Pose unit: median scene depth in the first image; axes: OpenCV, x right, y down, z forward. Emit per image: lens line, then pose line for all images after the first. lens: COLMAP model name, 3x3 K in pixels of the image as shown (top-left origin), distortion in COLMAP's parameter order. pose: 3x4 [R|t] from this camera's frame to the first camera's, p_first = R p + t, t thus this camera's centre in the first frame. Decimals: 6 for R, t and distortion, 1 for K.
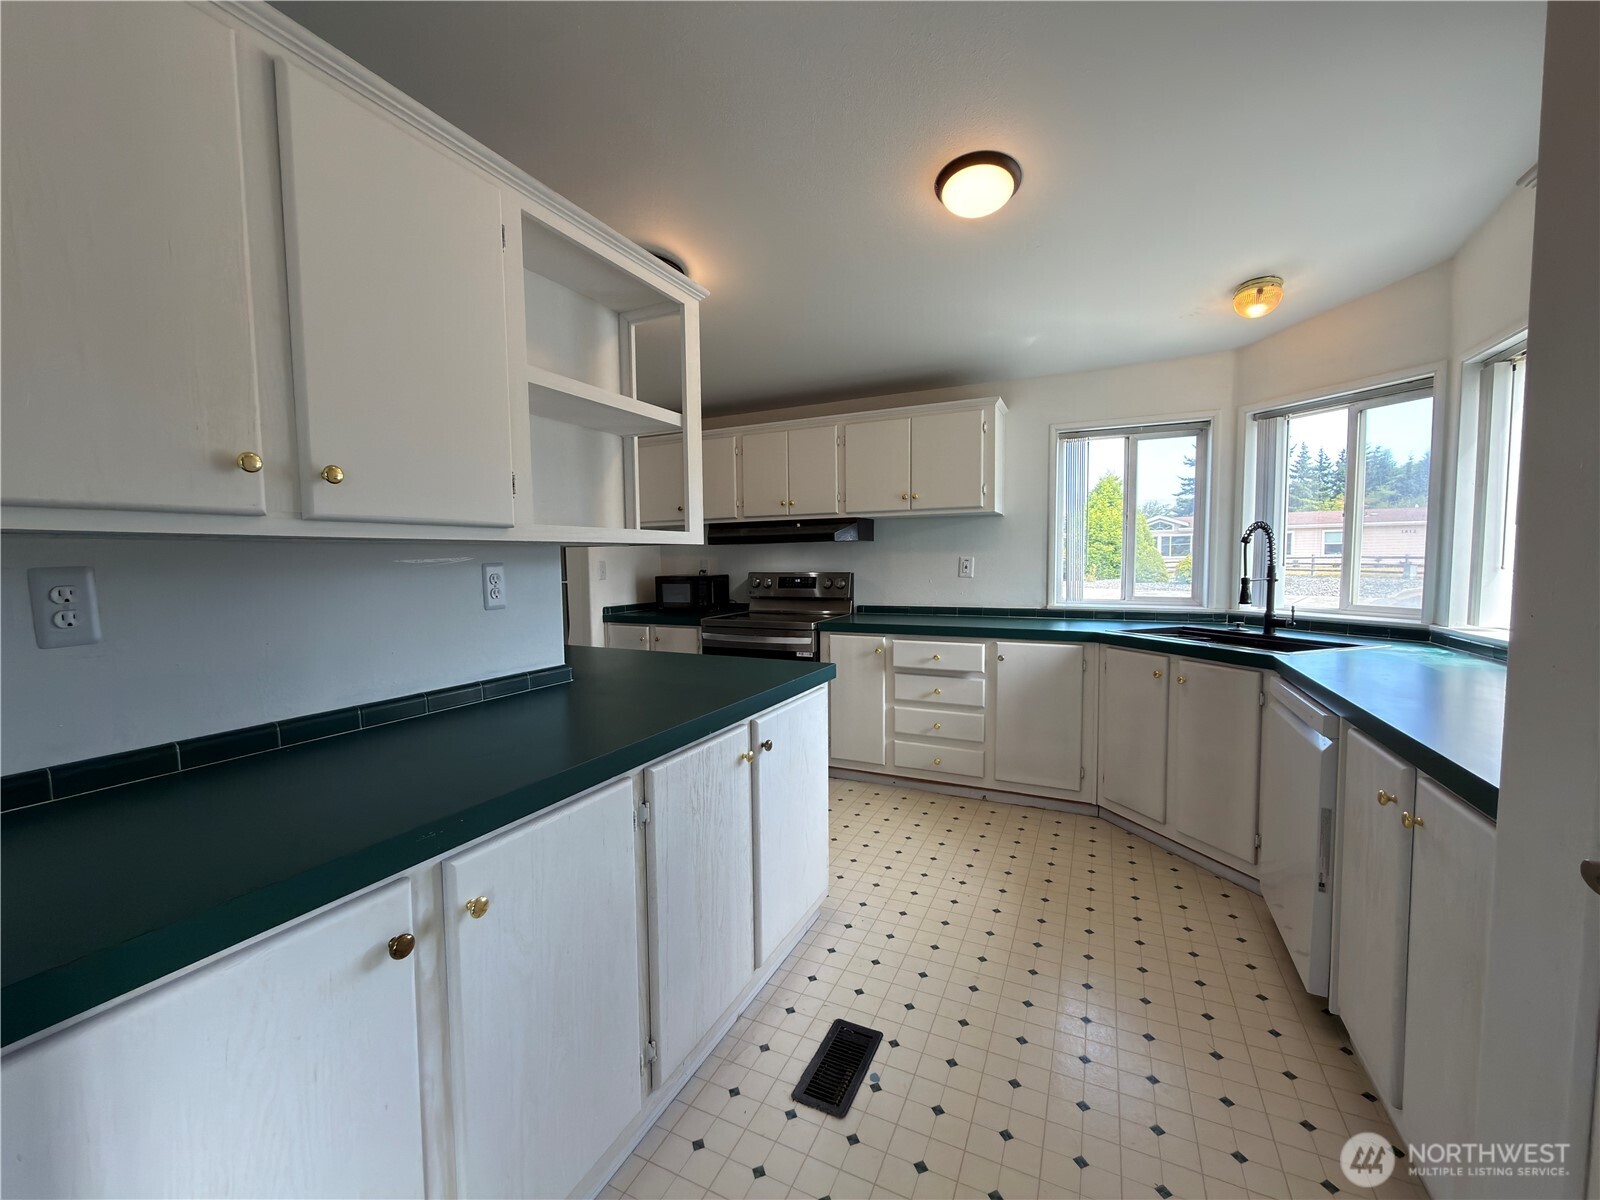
lens RADIAL K [[633.6, 0, 800.0], [0, 633.6, 600.0], [0, 0, 1]] dist [-0.001625, -0.000087]
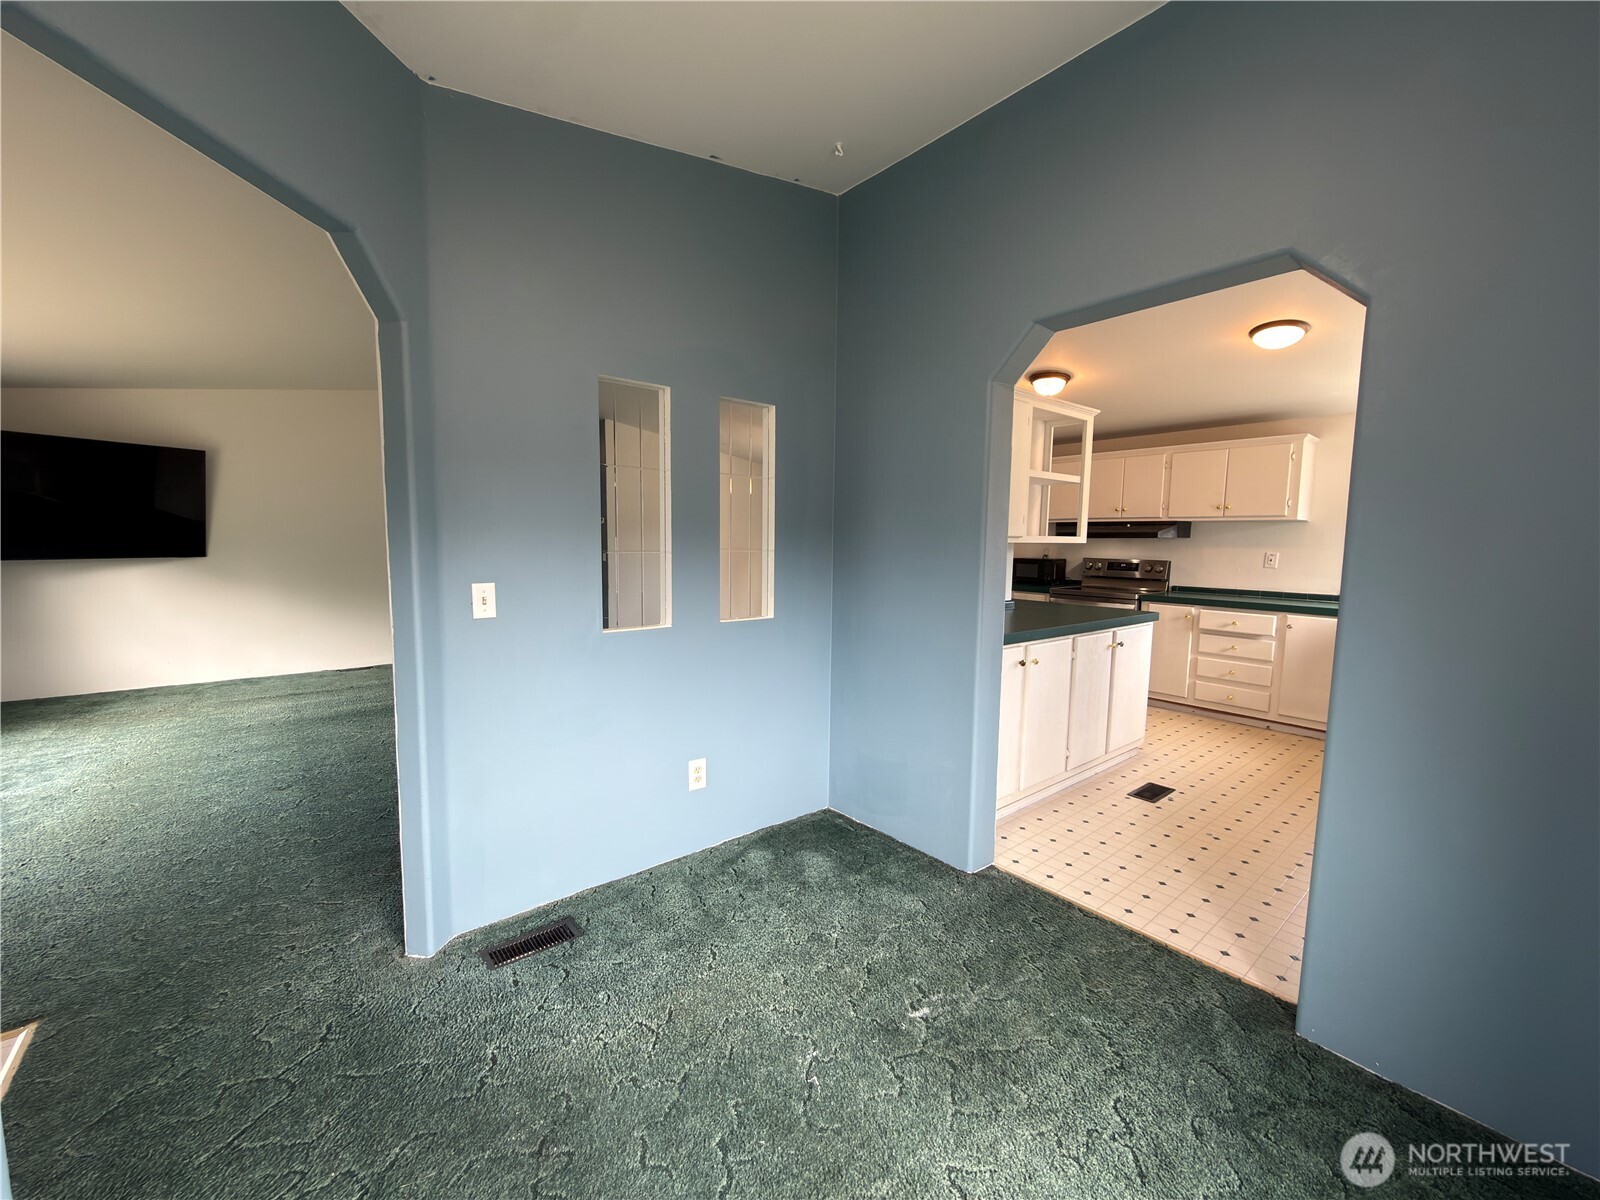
lens RADIAL K [[633.6, 0, 800.0], [0, 633.6, 600.0], [0, 0, 1]] dist [-0.001625, -0.000087]
pose [[0.907097, 0.065761, -0.415753, -0.078323], [-0.053324, 0.997716, 0.041469, 0.030924], [0.417531, -0.015447, 0.908532, -0.663600]]
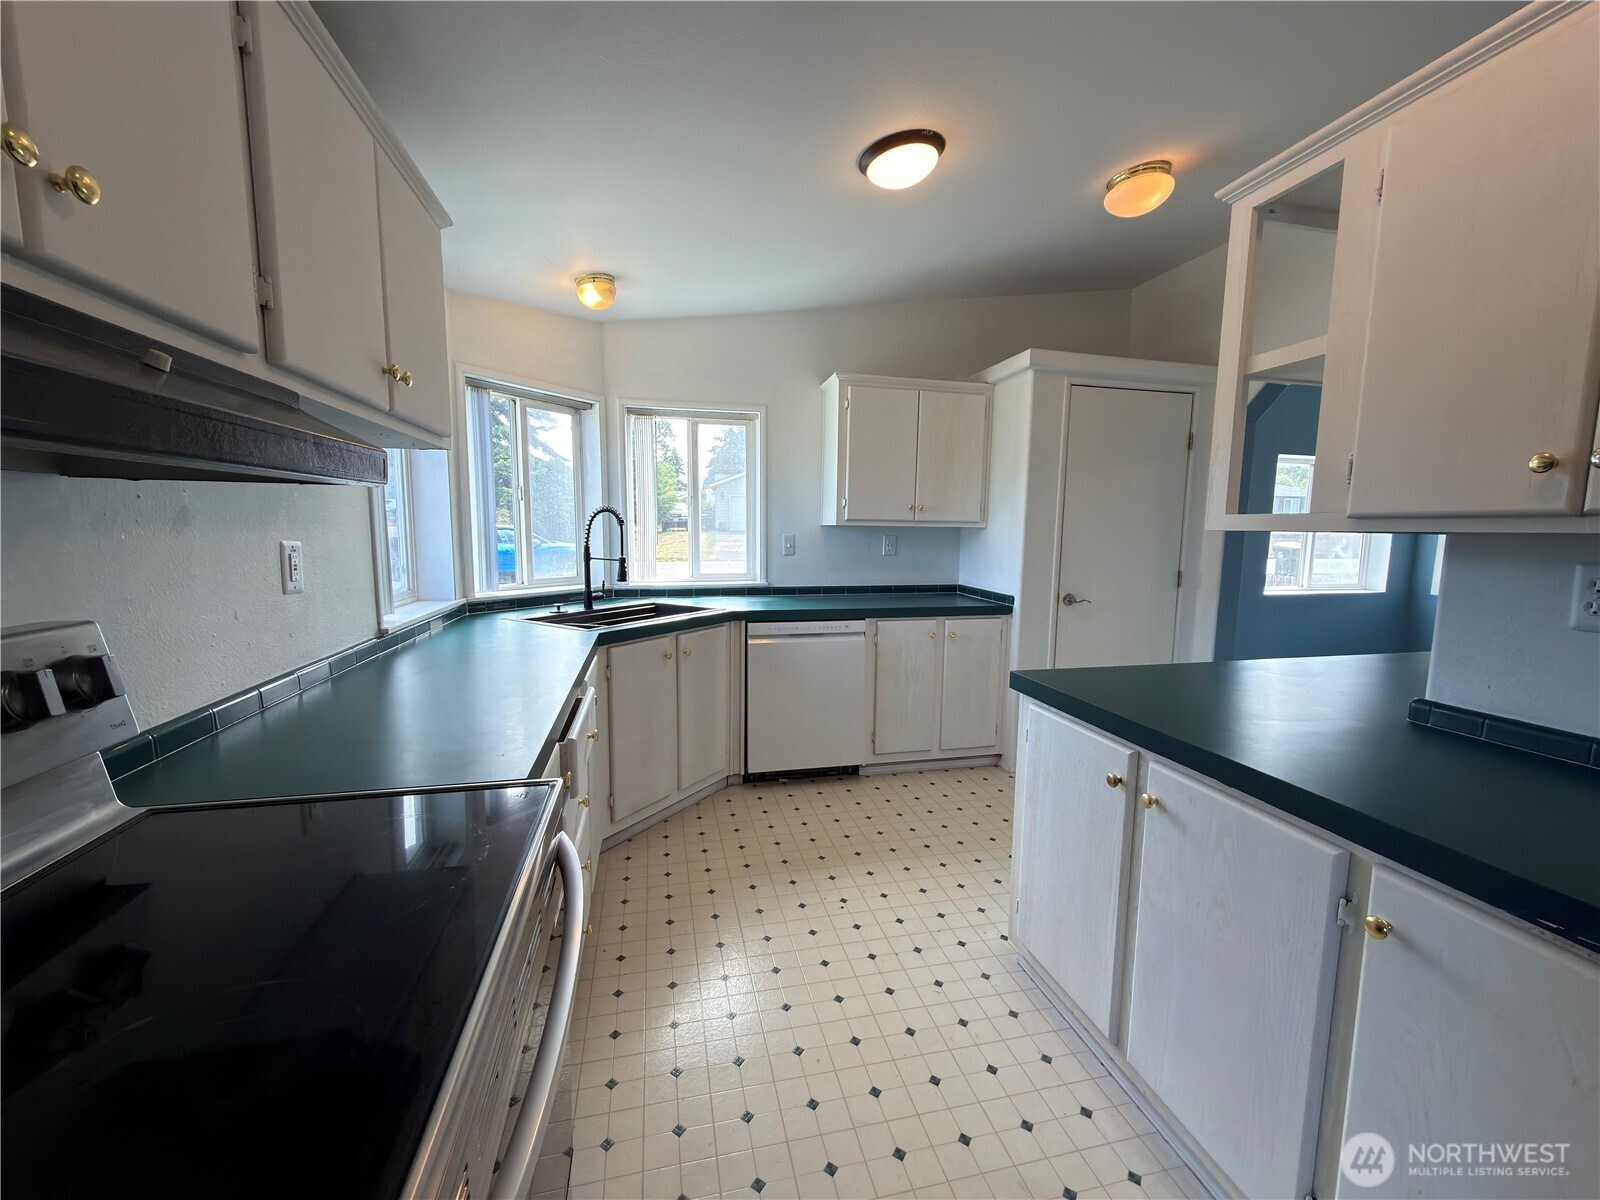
lens RADIAL K [[633.6, 0, 800.0], [0, 633.6, 600.0], [0, 0, 1]] dist [-0.001625, -0.000087]
pose [[-0.627622, -0.088839, 0.773432, -0.270453], [0.044342, 0.987776, 0.149442, -0.088632], [-0.777254, 0.128089, -0.616011, 1.135543]]
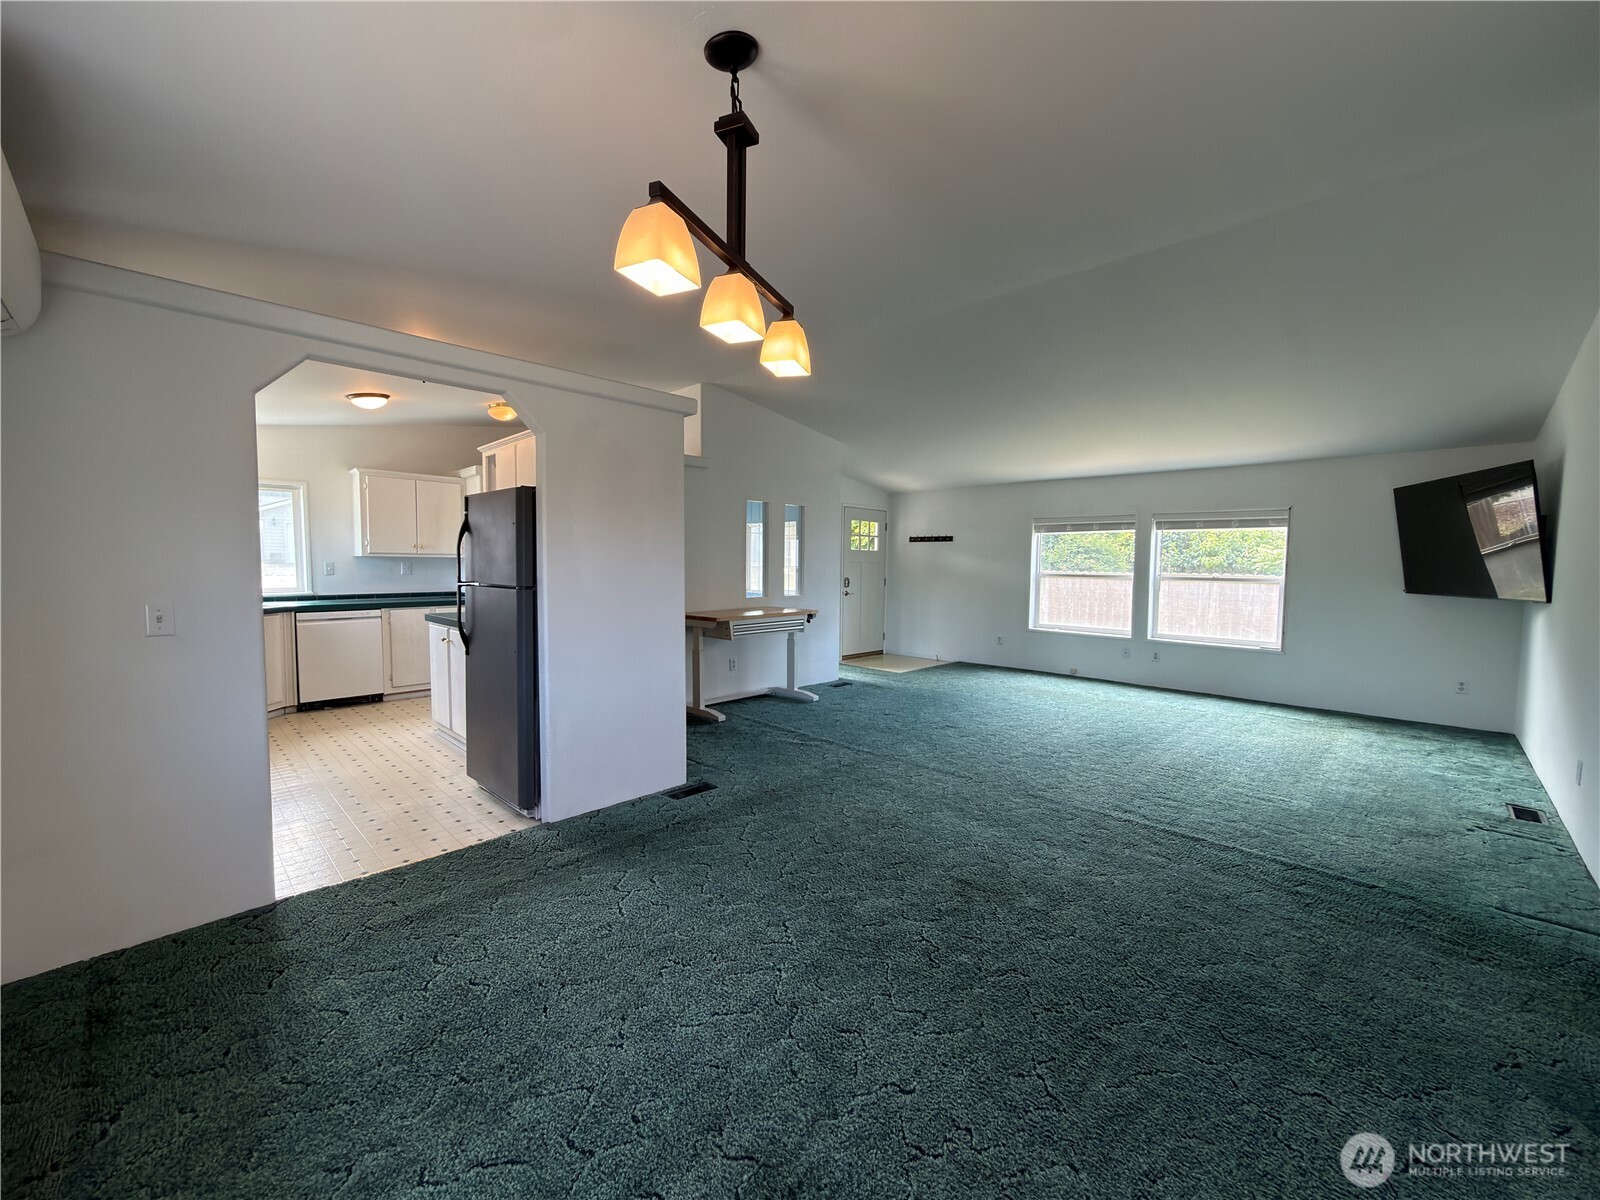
lens RADIAL K [[633.6, 0, 800.0], [0, 633.6, 600.0], [0, 0, 1]] dist [-0.001625, -0.000087]
pose [[-0.950536, -0.022291, 0.309813, -1.205065], [0.017010, 0.992189, 0.123578, -0.128096], [-0.310148, 0.122736, -0.942732, 1.732678]]
